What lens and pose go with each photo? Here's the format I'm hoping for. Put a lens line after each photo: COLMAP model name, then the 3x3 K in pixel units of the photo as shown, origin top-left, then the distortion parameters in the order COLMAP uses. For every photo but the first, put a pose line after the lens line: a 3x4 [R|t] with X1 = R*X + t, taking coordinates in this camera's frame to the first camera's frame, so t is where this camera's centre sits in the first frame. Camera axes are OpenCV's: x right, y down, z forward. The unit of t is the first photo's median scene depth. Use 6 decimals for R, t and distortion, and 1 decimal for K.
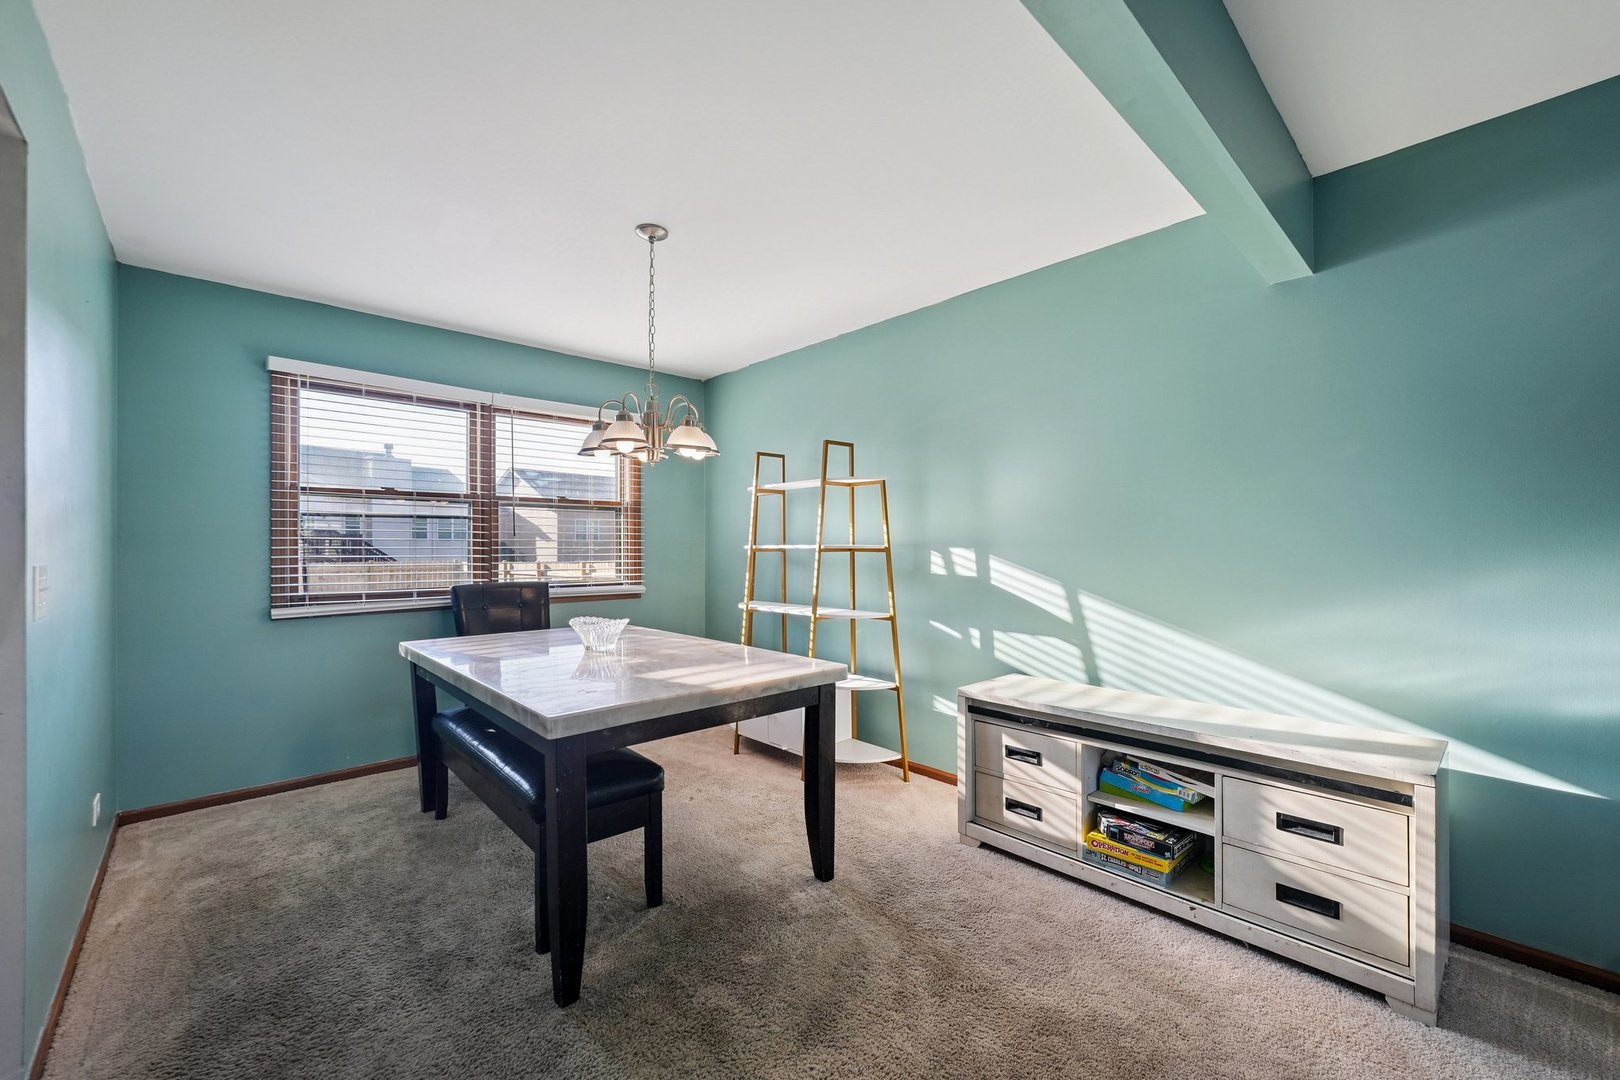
lens RADIAL K [[644.7, 0, 810.0], [0, 644.7, 540.0], [0, 0, 1]] dist [-0.000088, -0.000001]
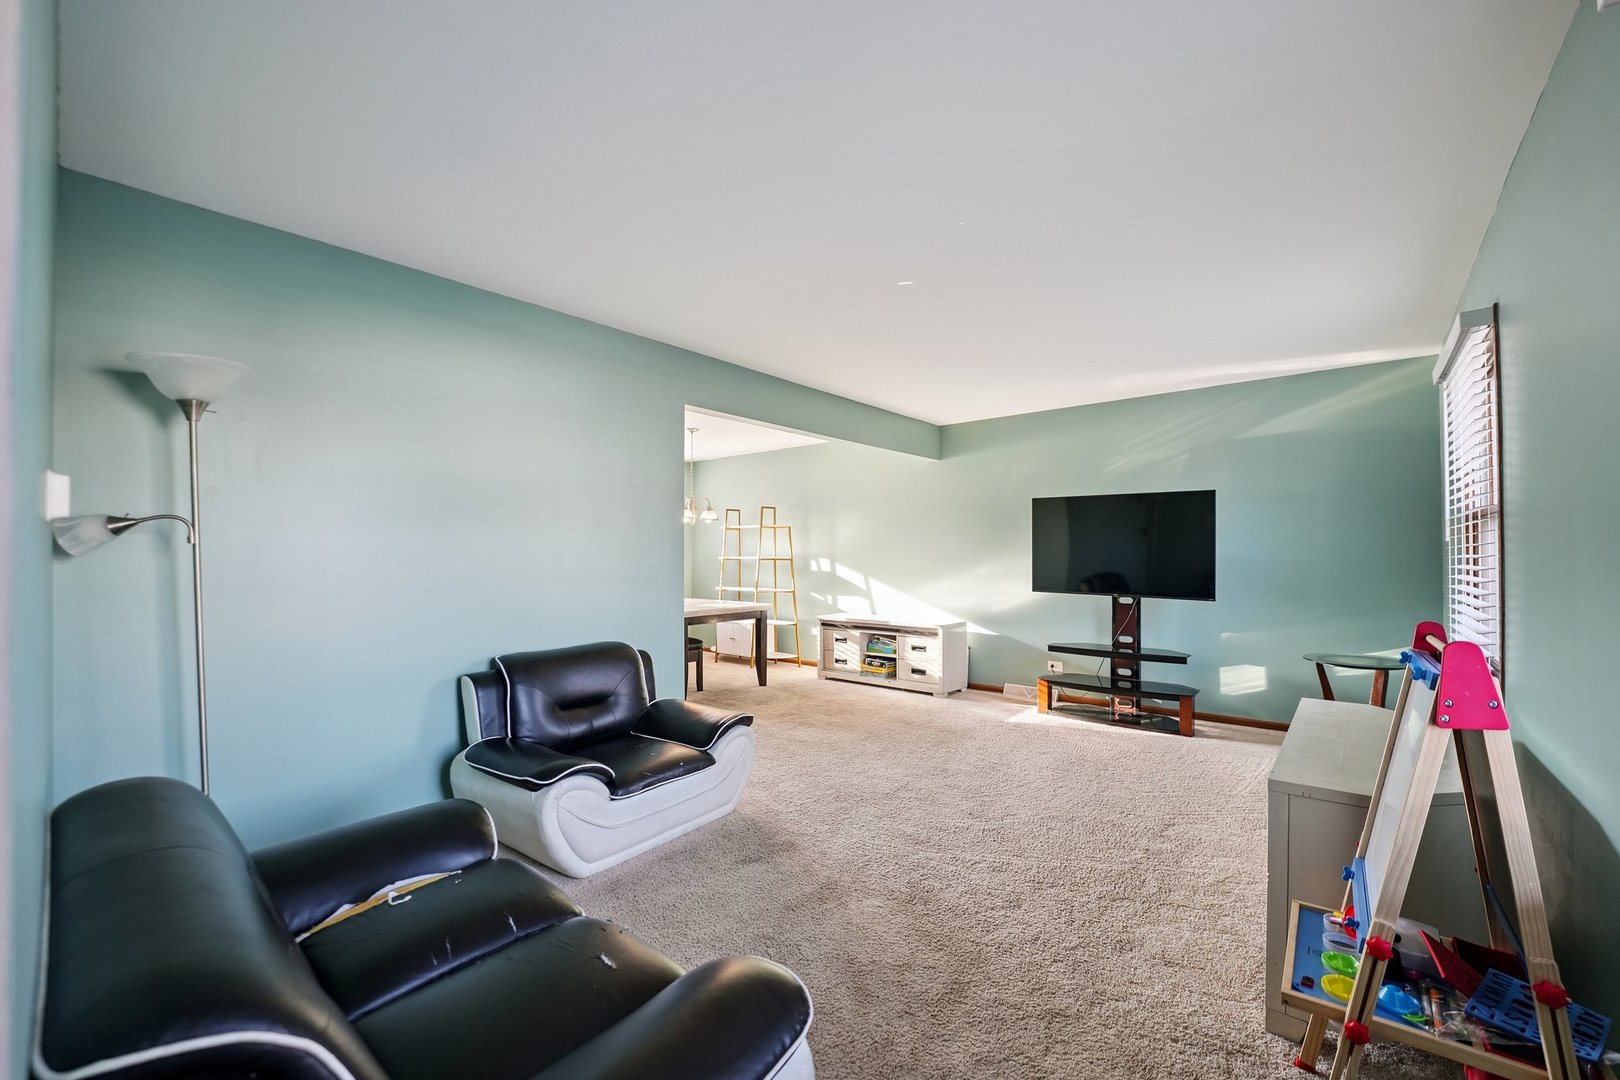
lens RADIAL K [[664.3, 0, 811.7], [0, 664.3, 564.0], [0, 0, 1]] dist [-0.000691, -0.000043]
pose [[0.993313, 0.002406, 0.115424, -0.077820], [-0.005085, 0.999724, 0.022921, -0.023875], [-0.115337, -0.023354, 0.993052, -1.402275]]
